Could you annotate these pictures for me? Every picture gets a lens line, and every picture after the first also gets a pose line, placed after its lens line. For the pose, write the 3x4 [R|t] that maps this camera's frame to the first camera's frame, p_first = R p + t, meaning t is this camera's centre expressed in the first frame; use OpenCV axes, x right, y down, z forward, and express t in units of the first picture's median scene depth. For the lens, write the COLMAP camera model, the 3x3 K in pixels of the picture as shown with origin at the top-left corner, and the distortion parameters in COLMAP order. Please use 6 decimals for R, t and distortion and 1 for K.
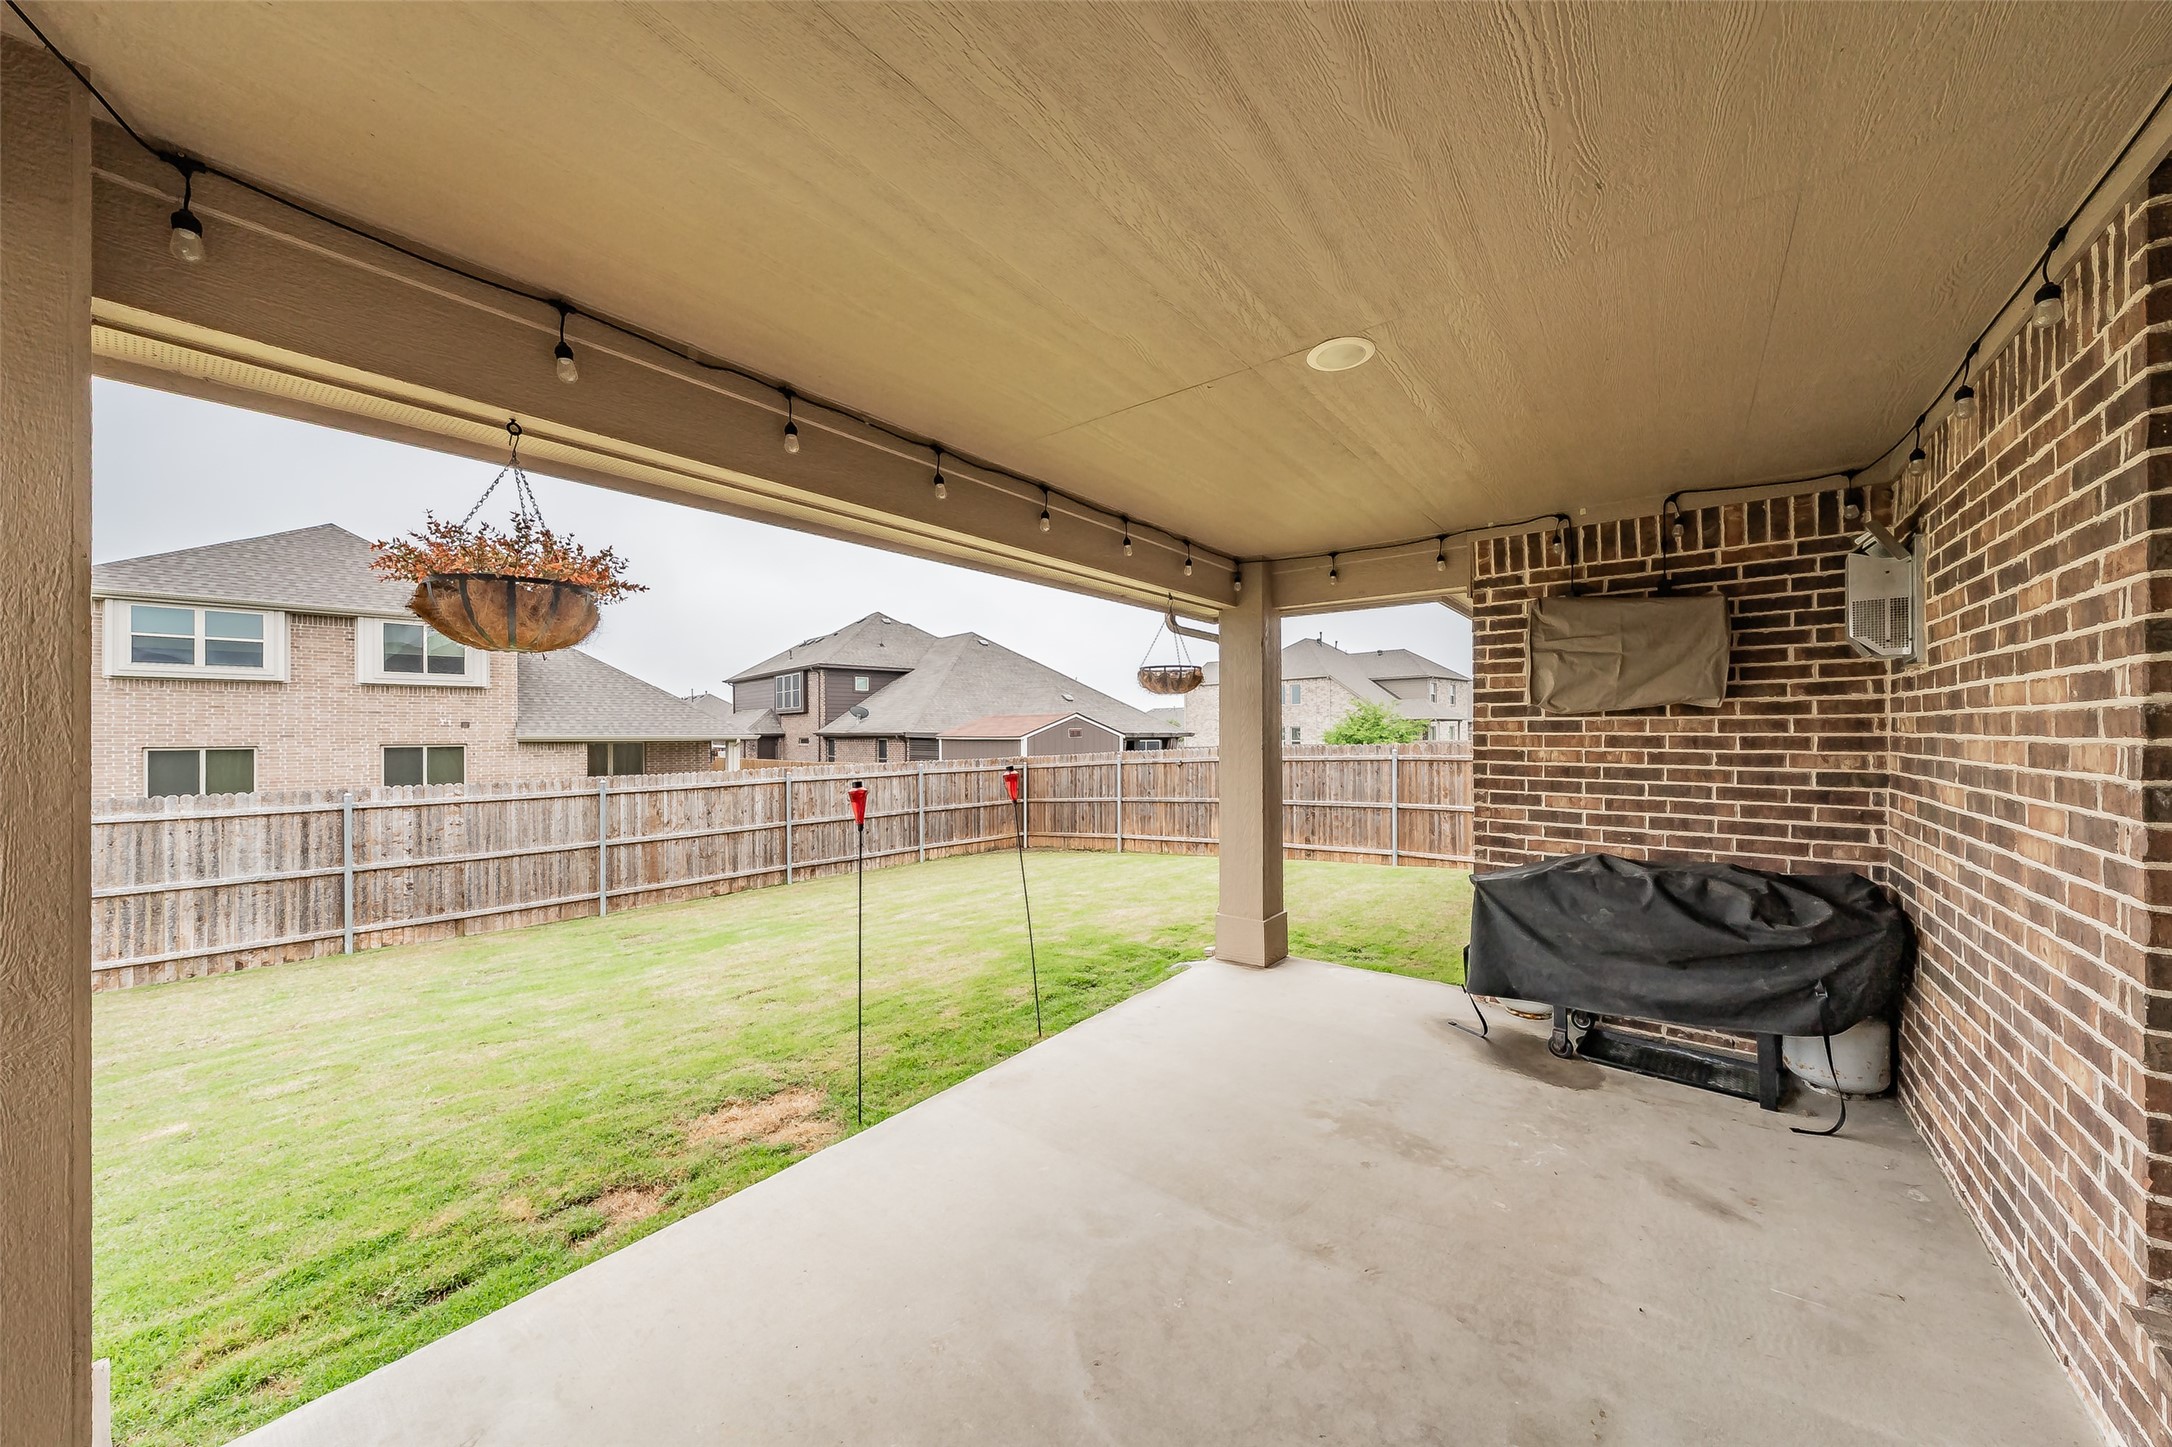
lens RADIAL K [[762.0, 0, 1112.8], [0, 762.0, 733.3], [0, 0, 1]] dist [-0.003845, 0.000557]
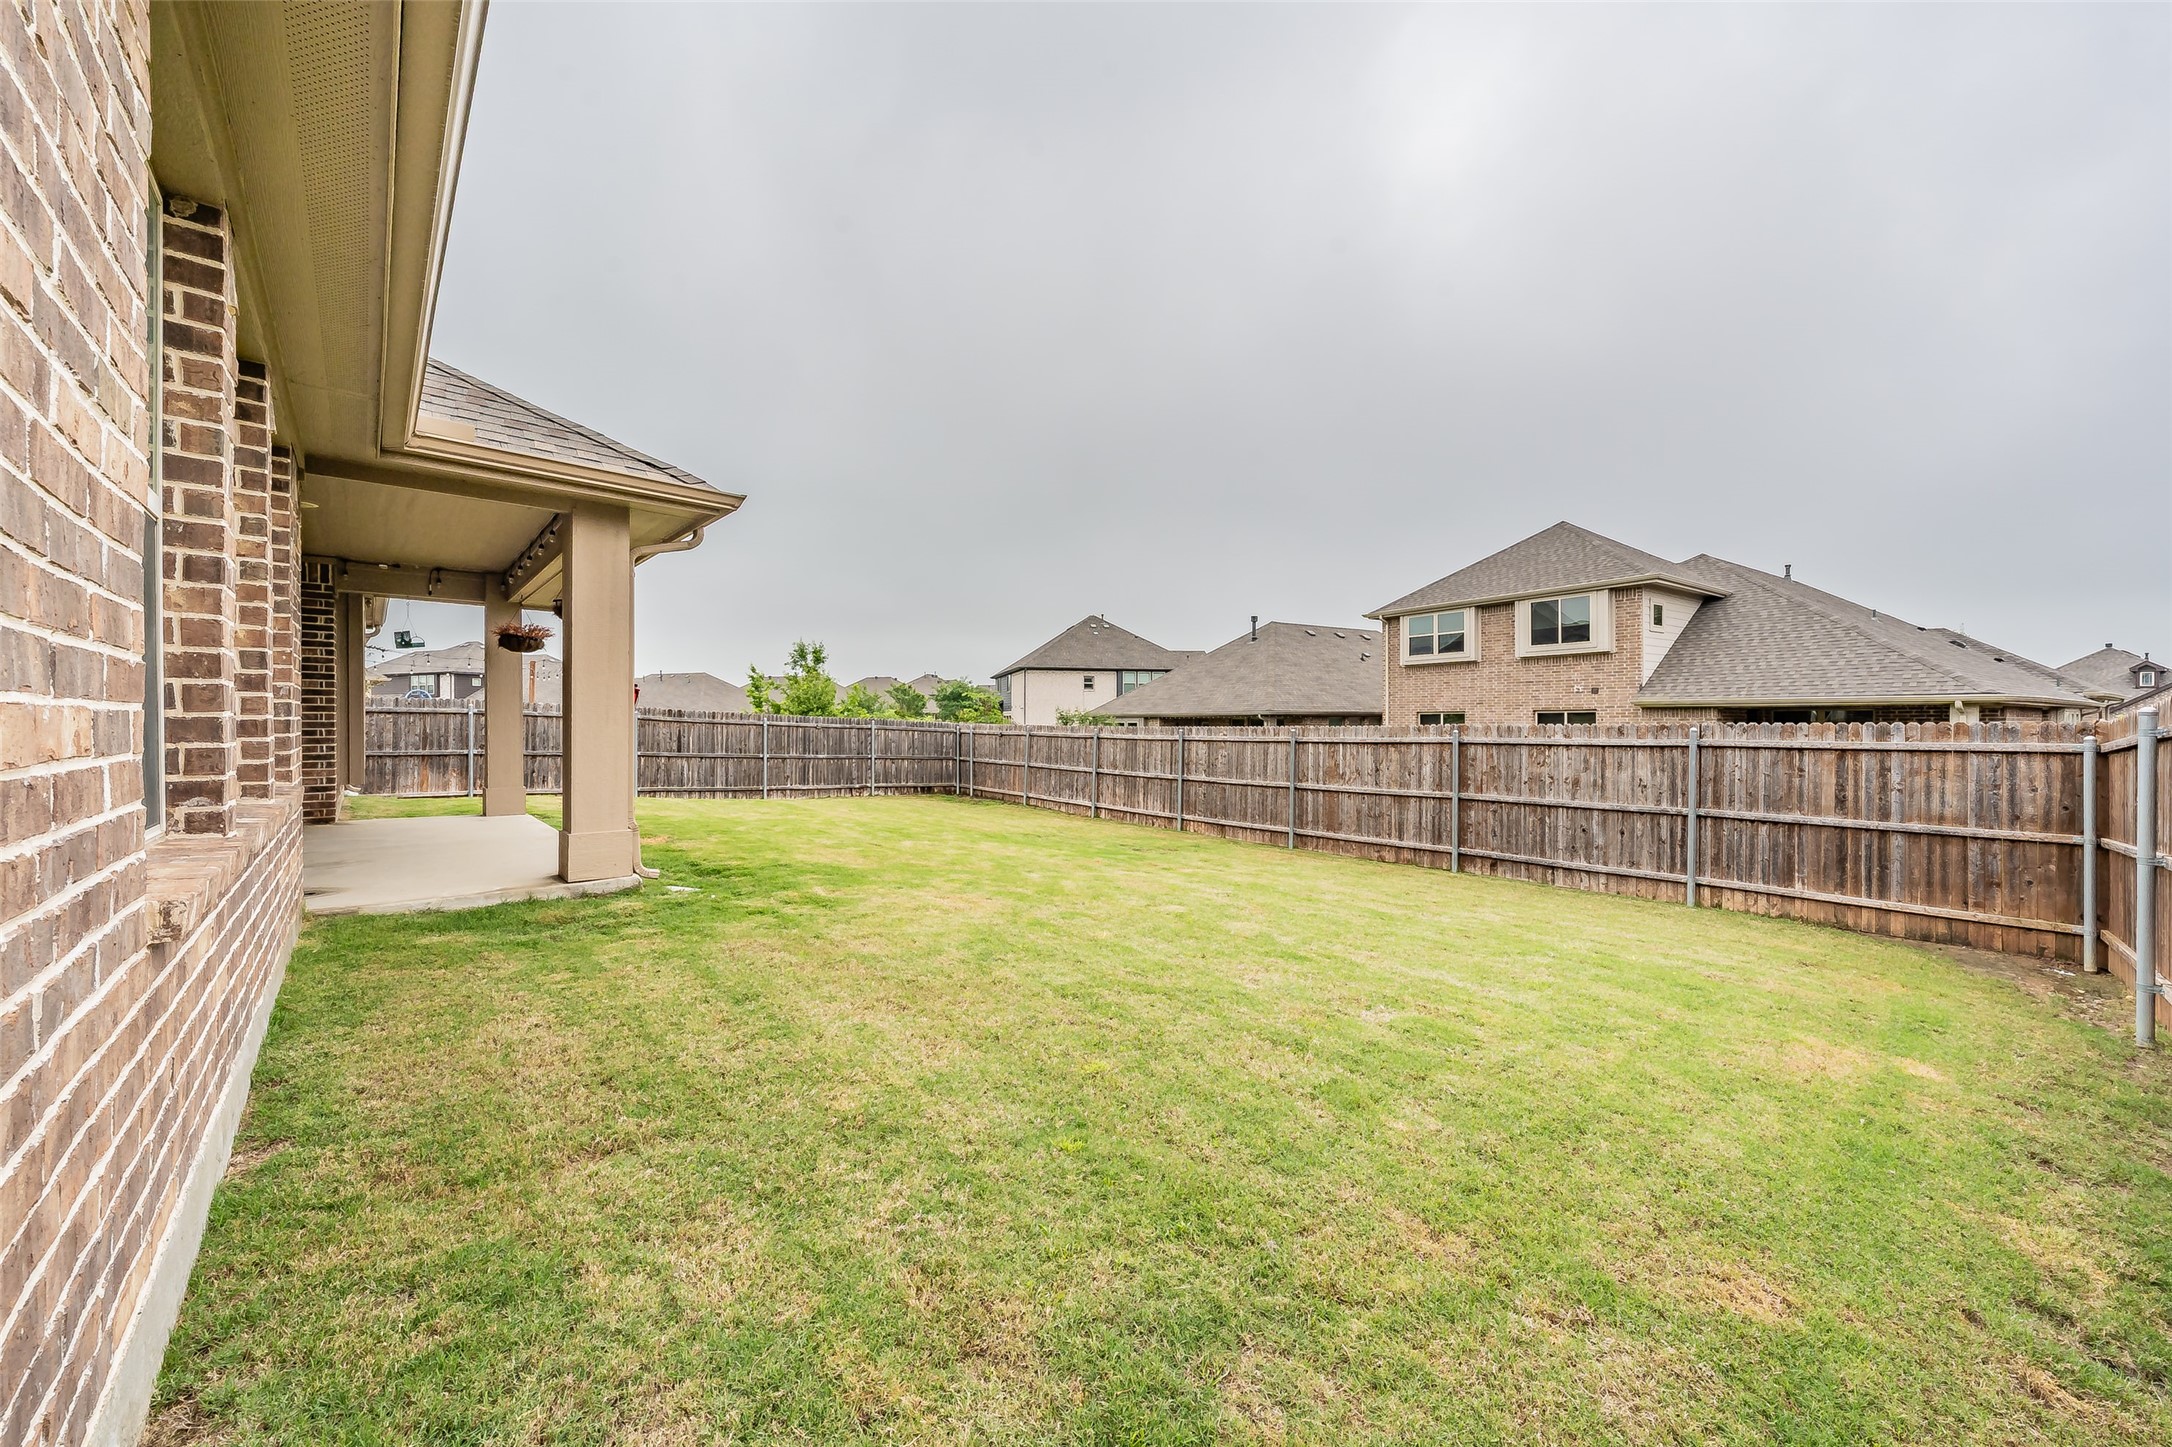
lens RADIAL K [[819.5, 0, 1090.5], [0, 819.5, 724.0], [0, 0, 1]] dist [-0.000013, -0.000677]
pose [[-0.211140, 0.003241, -0.977451, 0.446509], [-0.002817, 0.999988, 0.003924, 0.038968], [0.977452, 0.003582, -0.211128, 0.746918]]
